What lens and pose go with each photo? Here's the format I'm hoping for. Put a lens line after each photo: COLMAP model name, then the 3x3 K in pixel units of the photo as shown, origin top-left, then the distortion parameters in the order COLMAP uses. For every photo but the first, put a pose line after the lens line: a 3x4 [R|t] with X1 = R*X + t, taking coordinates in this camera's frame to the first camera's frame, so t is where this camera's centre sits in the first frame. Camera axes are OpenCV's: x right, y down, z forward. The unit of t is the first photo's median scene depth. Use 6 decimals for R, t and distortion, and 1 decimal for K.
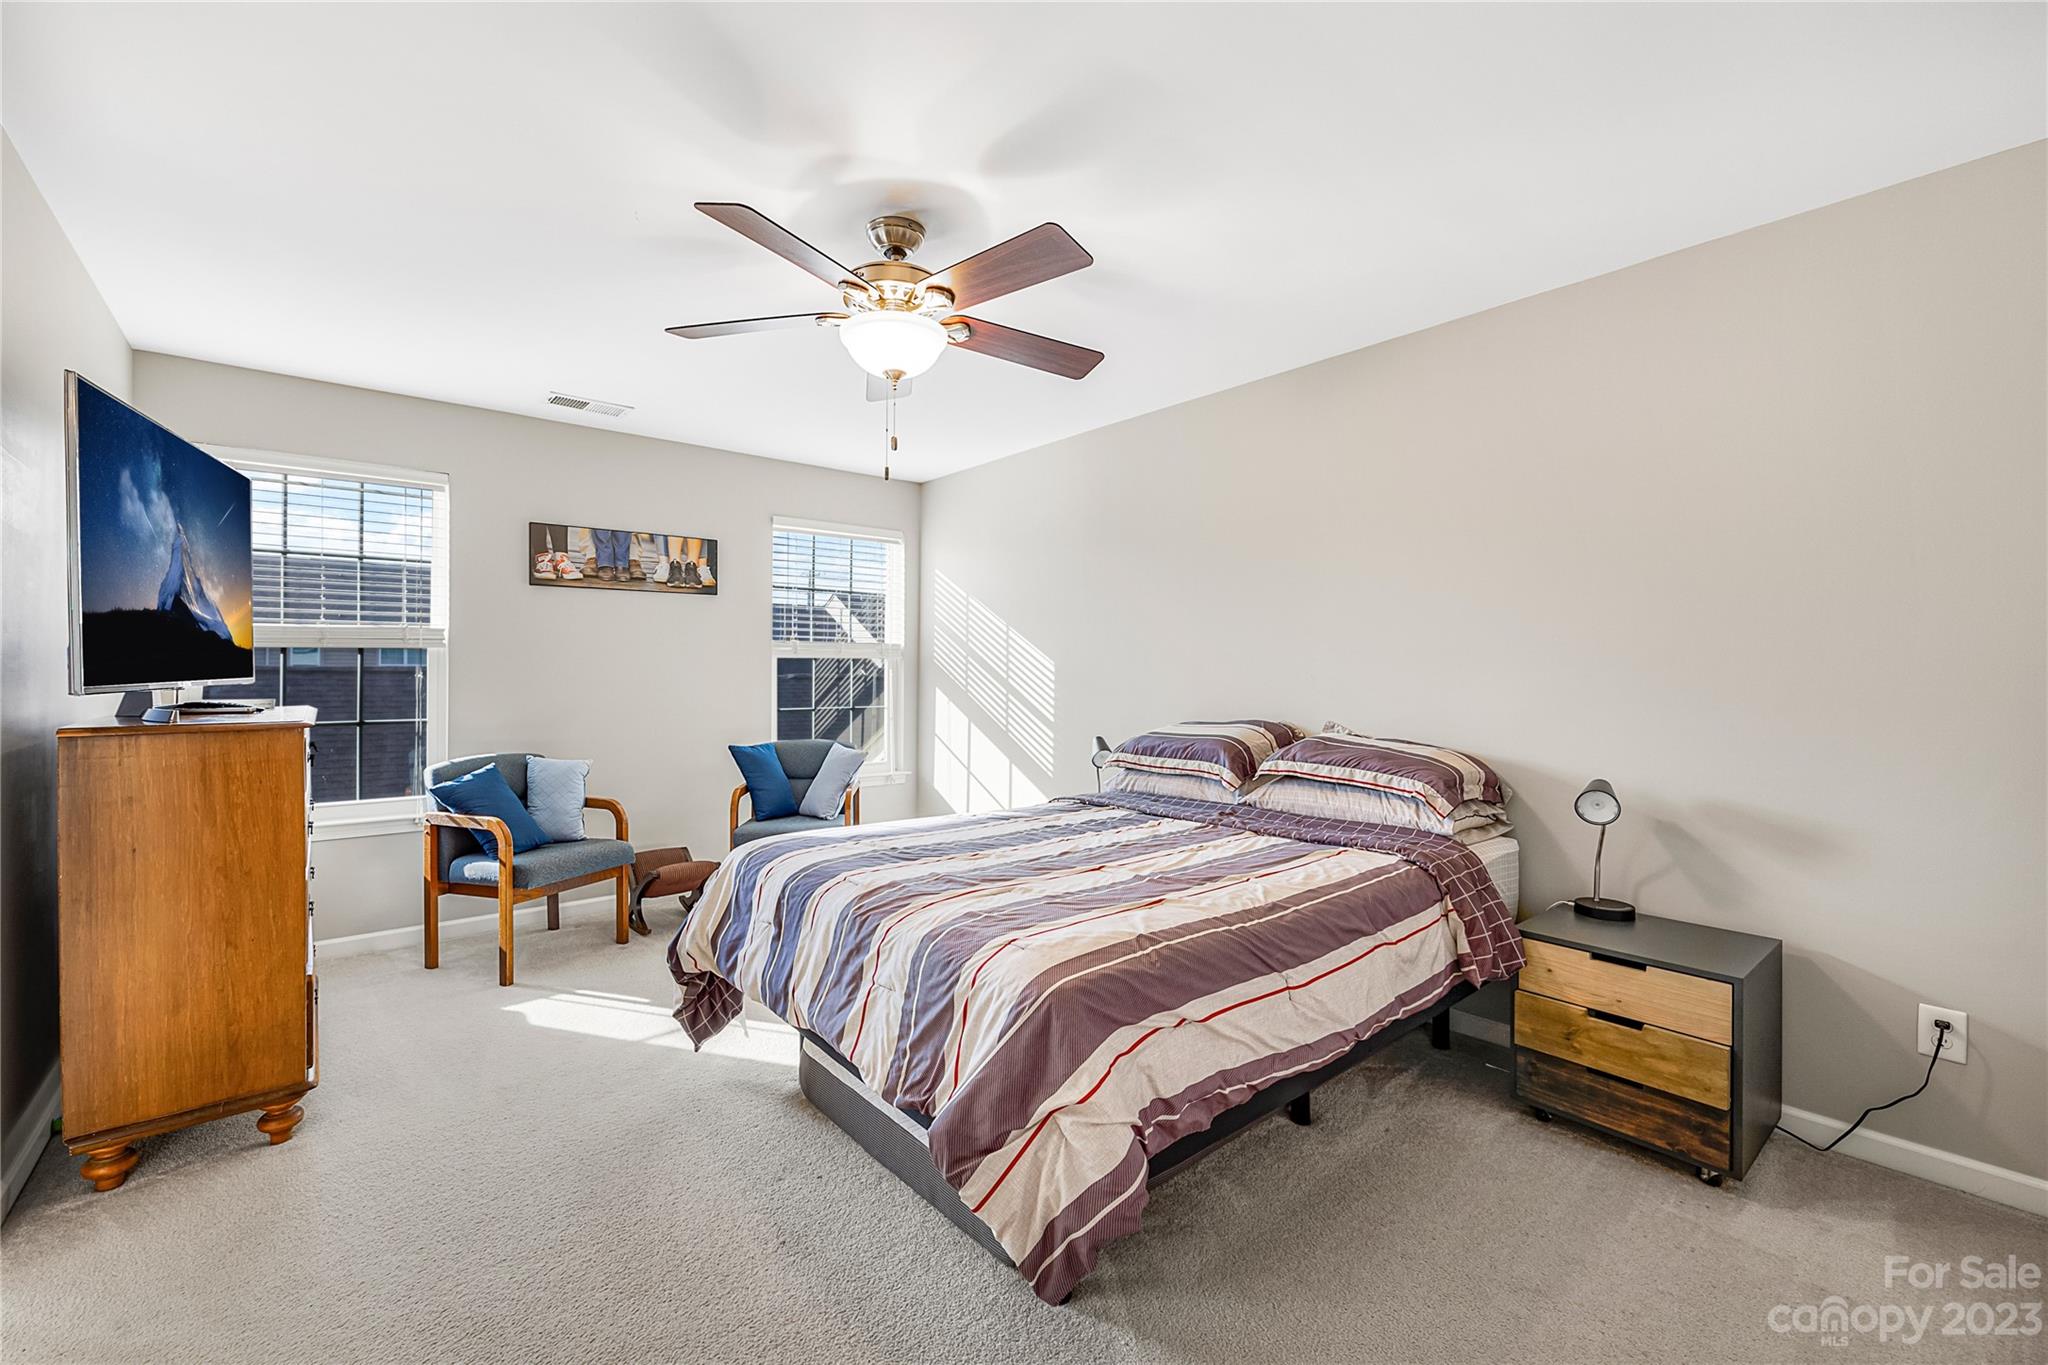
lens RADIAL K [[833.4, 0, 1029.5], [0, 833.4, 679.2], [0, 0, 1]] dist [0.001884, 0.000938]
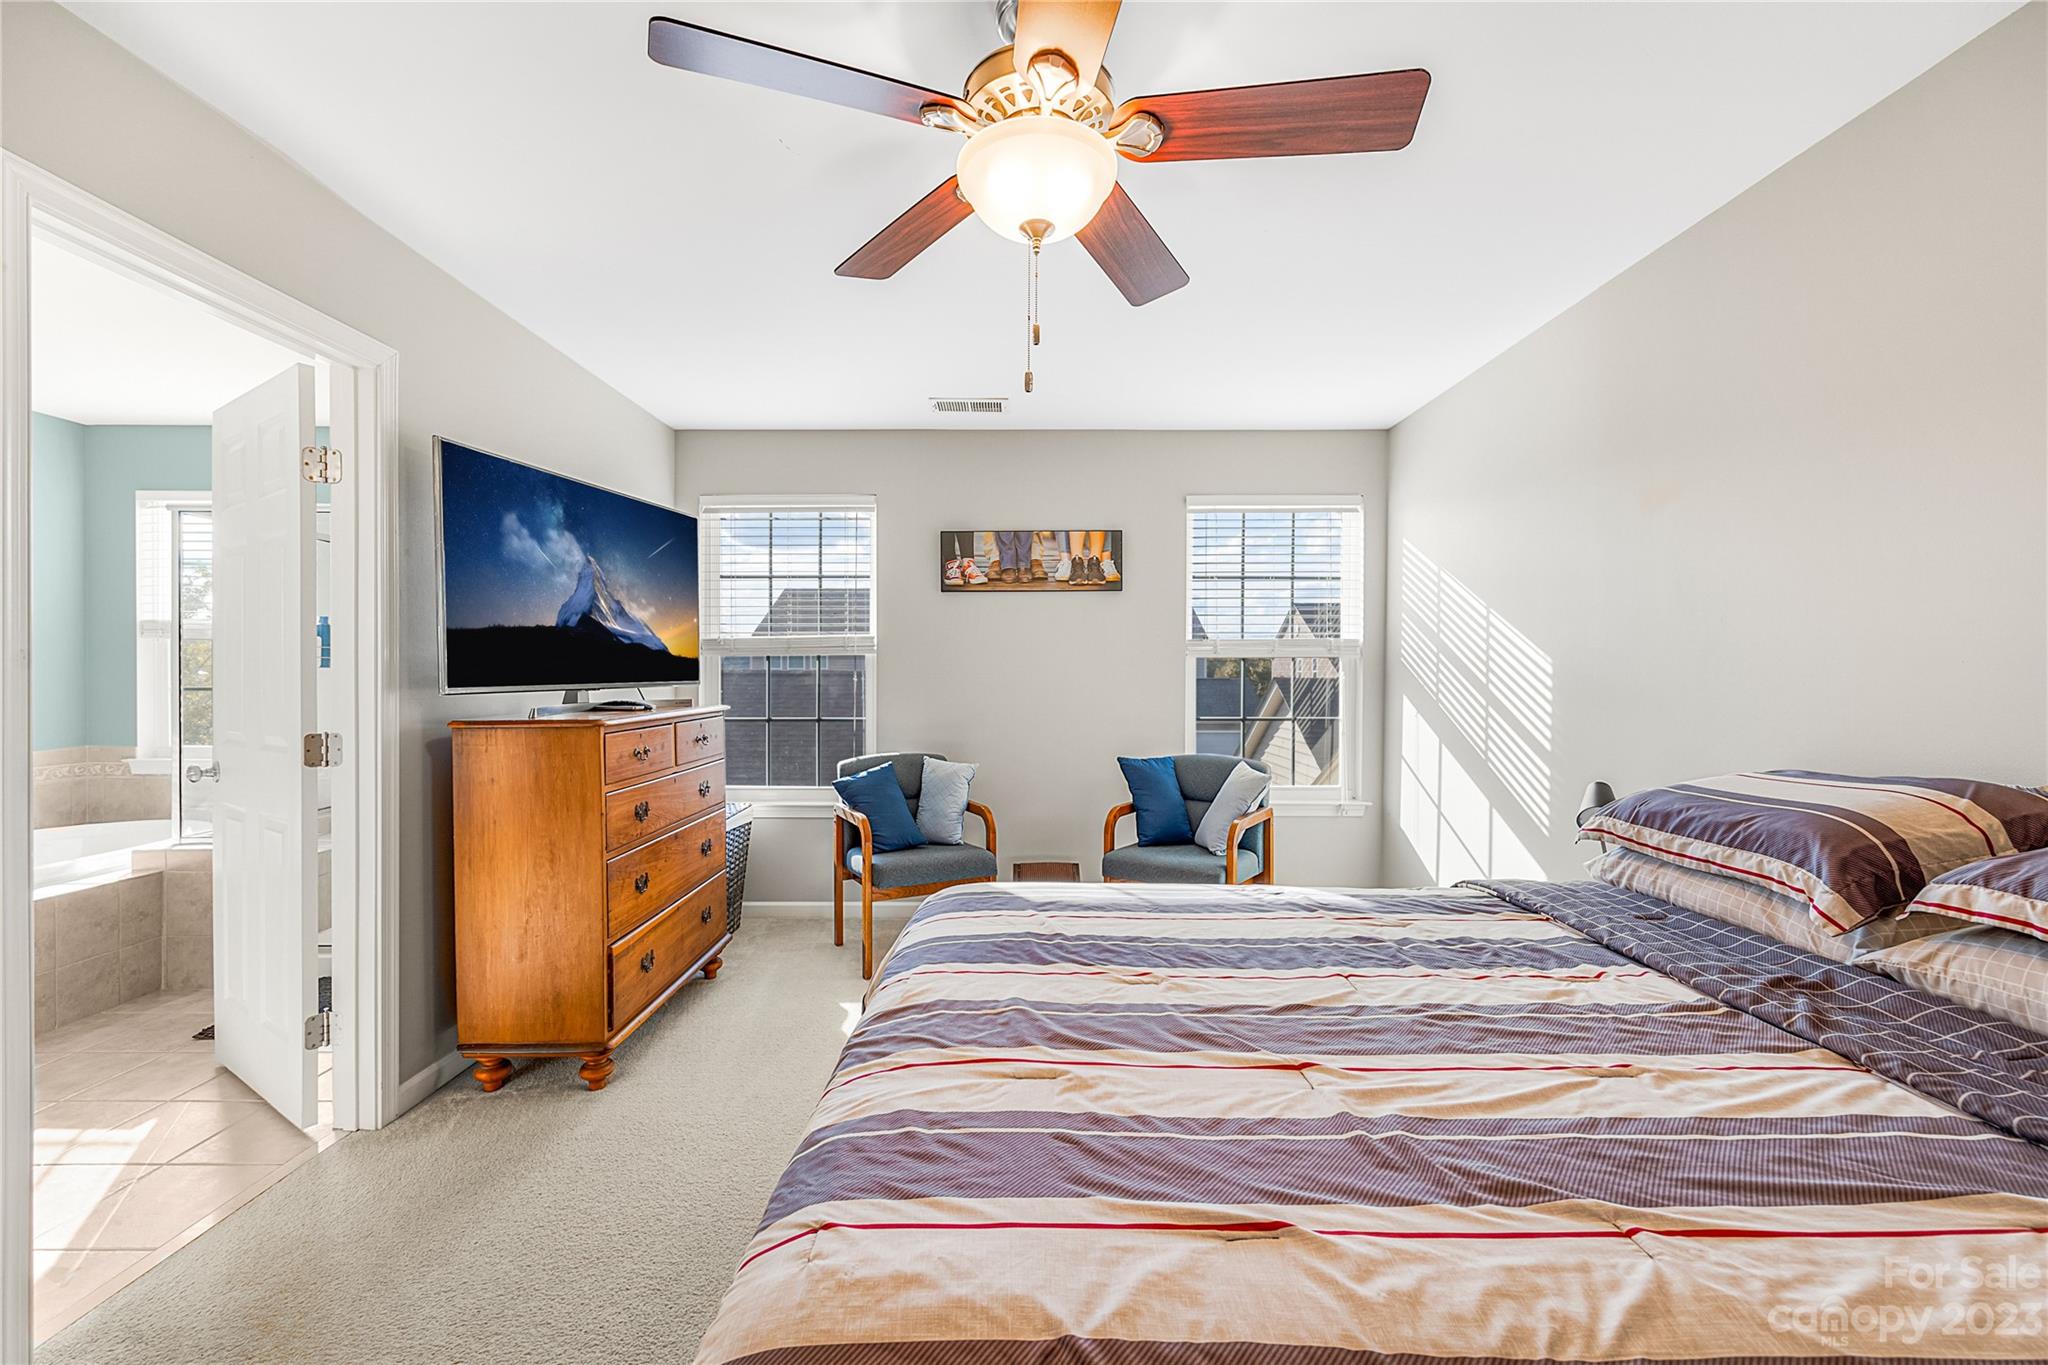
lens RADIAL K [[833.4, 0, 1017.0], [0, 833.4, 683.2], [0, 0, 1]] dist [0.001884, 0.000938]
pose [[0.764797, 0.004207, -0.644257, 0.180394], [-0.003114, 0.999991, 0.002833, -0.003107], [0.644264, -0.000160, 0.764803, 0.332390]]
